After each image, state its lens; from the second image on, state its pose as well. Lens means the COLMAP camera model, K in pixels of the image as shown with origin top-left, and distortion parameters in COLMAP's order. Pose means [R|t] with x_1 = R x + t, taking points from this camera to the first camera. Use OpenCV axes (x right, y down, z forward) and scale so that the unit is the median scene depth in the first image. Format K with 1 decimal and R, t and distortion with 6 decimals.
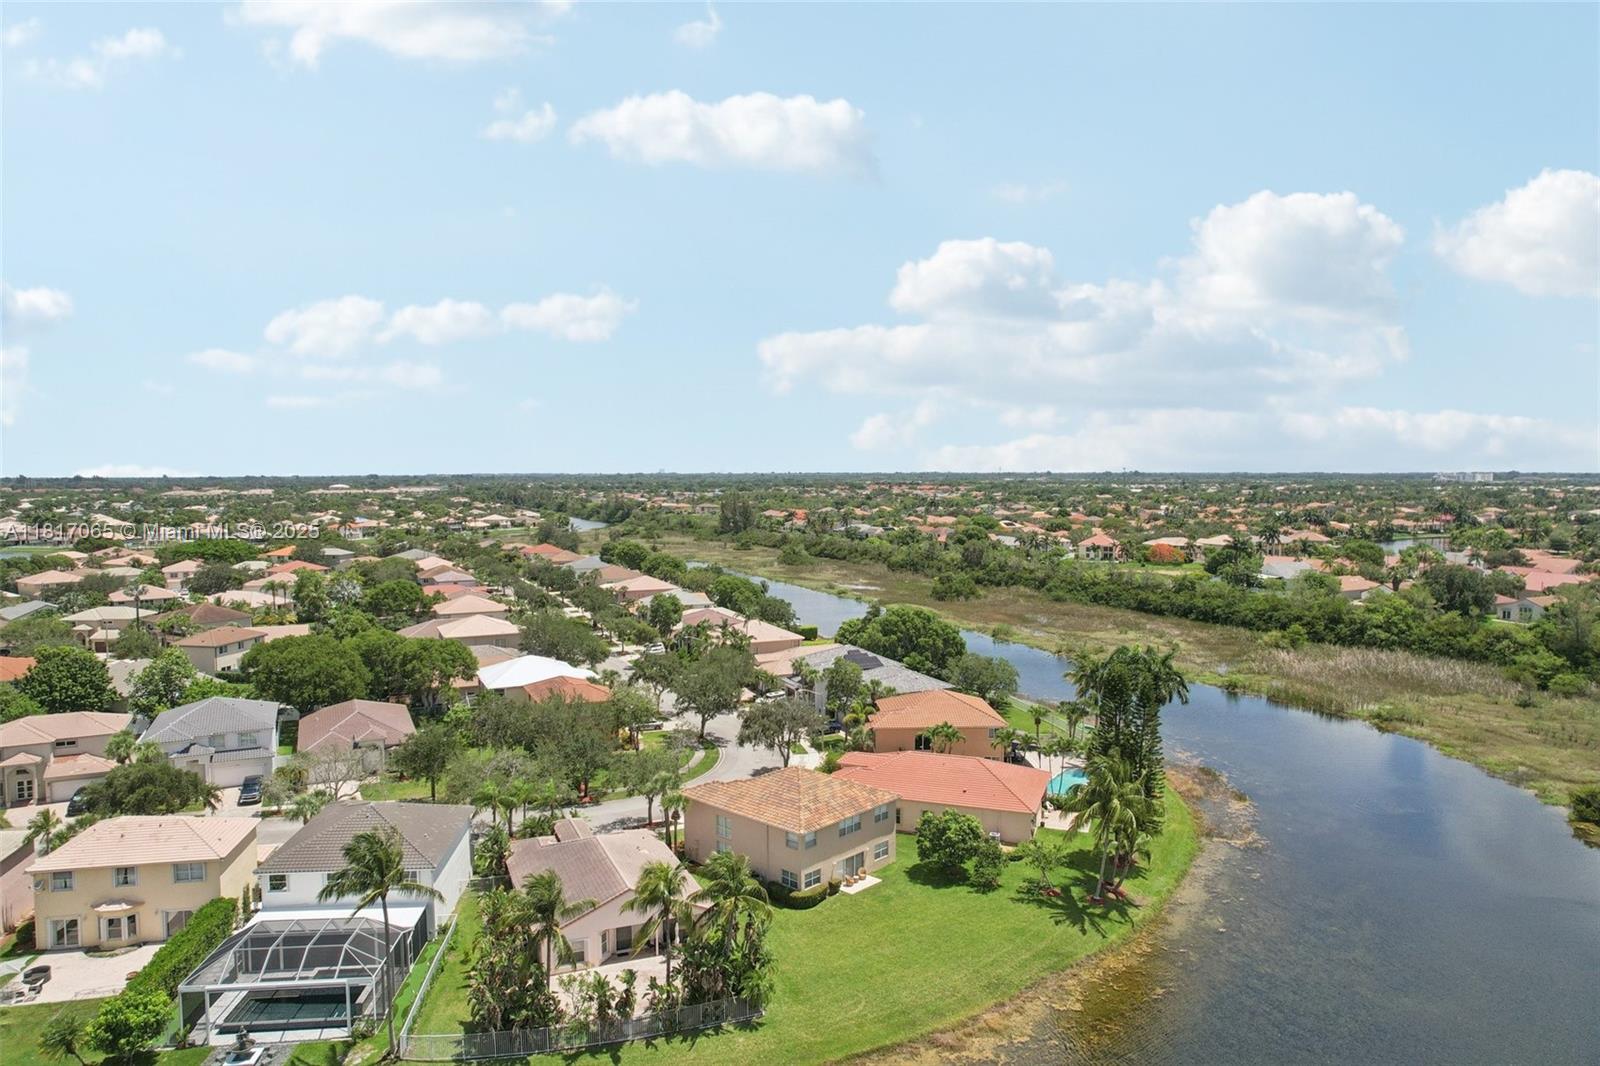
lens RADIAL K [[1000.7, 0, 800.0], [0, 1000.7, 533.0], [0, 0, 1]] dist [-0.026530, 0.000877]
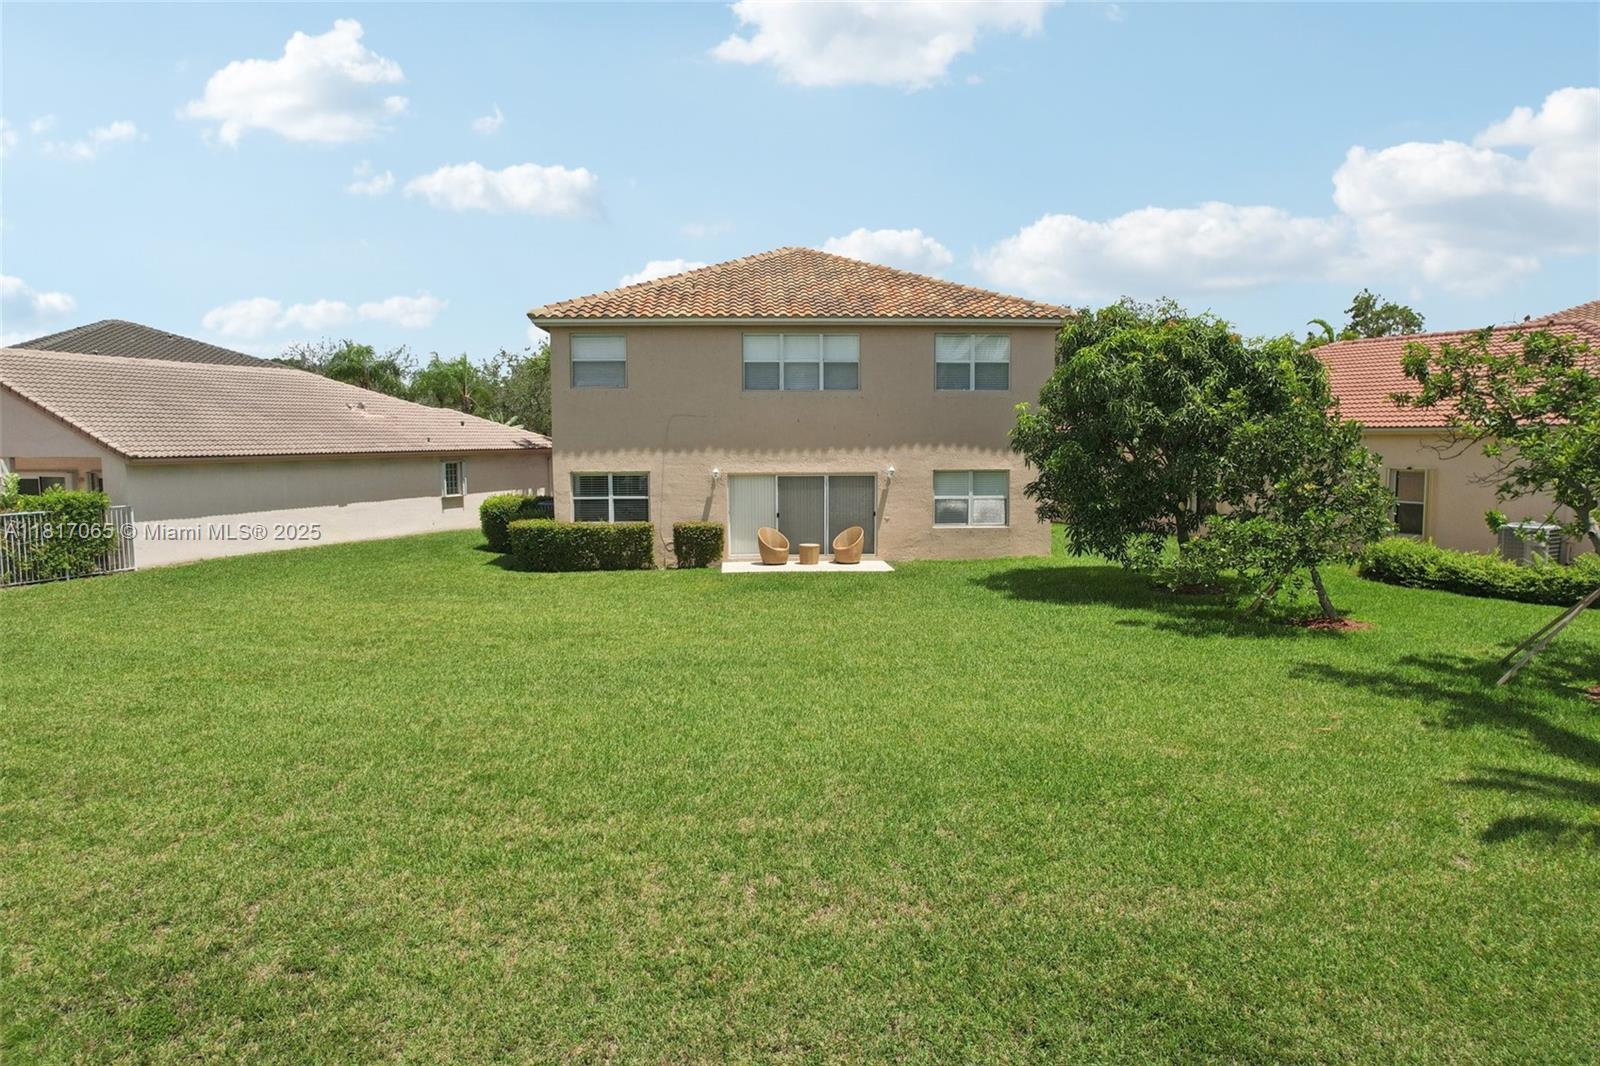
lens RADIAL K [[1000.7, 0, 800.0], [0, 1000.7, 533.0], [0, 0, 1]] dist [-0.026530, 0.000877]
pose [[0.728178, 0.065676, -0.682234, 0.252175], [-0.042220, 0.997806, 0.050992, 0.334601], [0.684086, -0.008328, 0.729354, 0.809953]]
